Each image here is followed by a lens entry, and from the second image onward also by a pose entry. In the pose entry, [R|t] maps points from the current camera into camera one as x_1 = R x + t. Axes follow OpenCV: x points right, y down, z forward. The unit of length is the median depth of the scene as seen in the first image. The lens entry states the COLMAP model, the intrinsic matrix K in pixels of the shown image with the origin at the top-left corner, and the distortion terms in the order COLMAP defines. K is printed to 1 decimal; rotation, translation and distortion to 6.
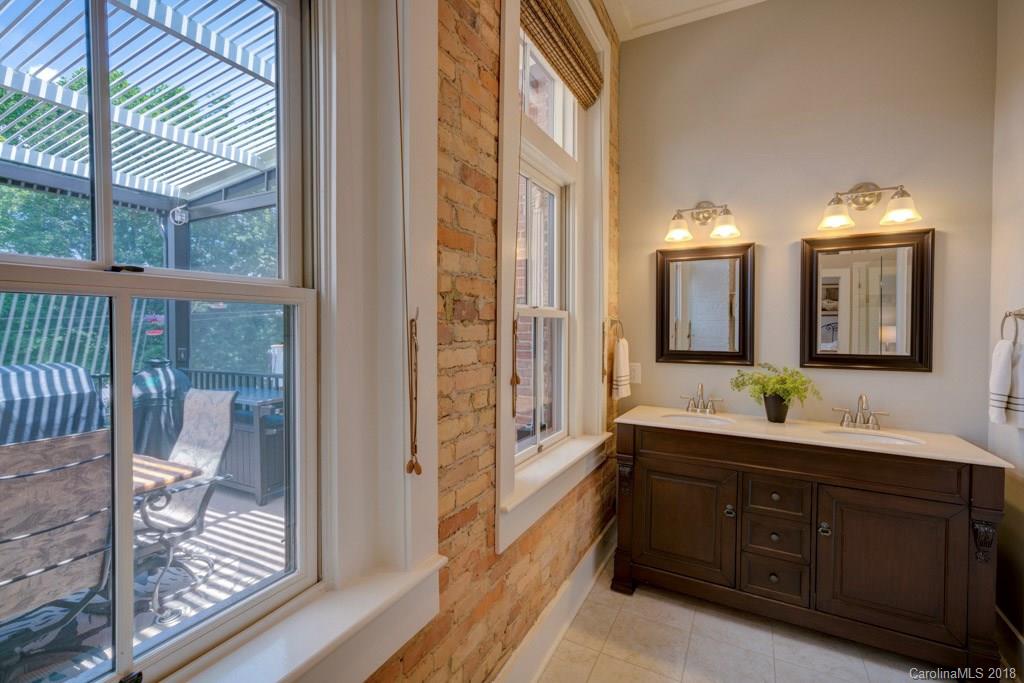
lens RADIAL K [[510.8, 0, 486.0], [0, 510.8, 337.8], [0, 0, 1]] dist [-0.004378, 0.006050]
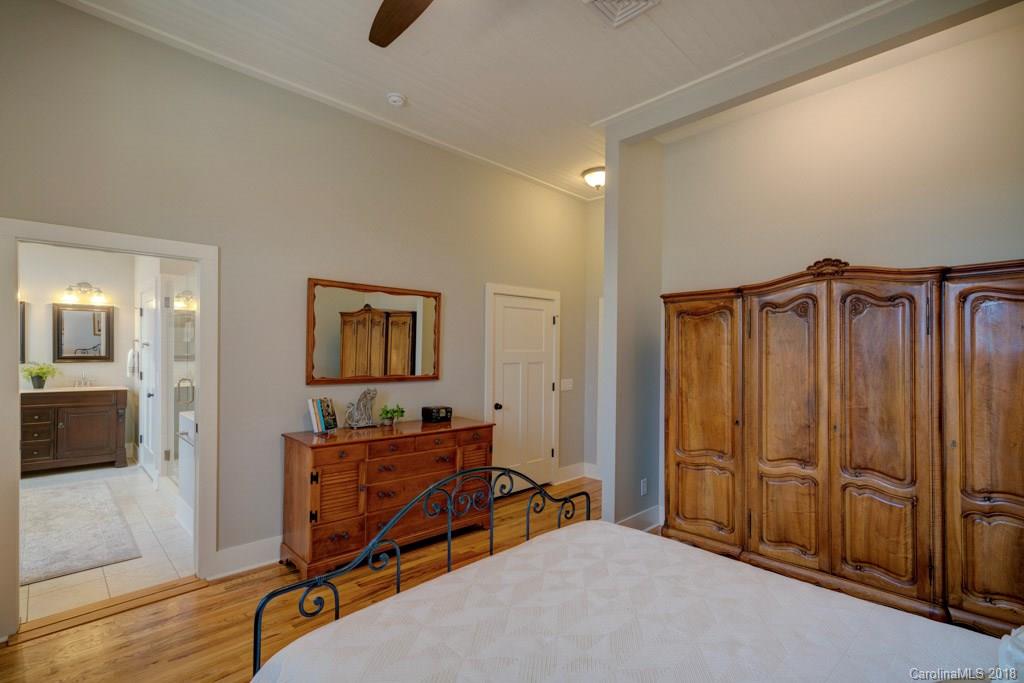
lens RADIAL K [[471.3, 0, 516.1], [0, 471.3, 350.4], [0, 0, 1]] dist [0.001557, 0.000596]
pose [[0.302275, -0.005789, 0.953203, -0.764718], [0.014068, 0.999900, 0.001611, 0.033969], [-0.953117, 0.012923, 0.302327, -1.618956]]
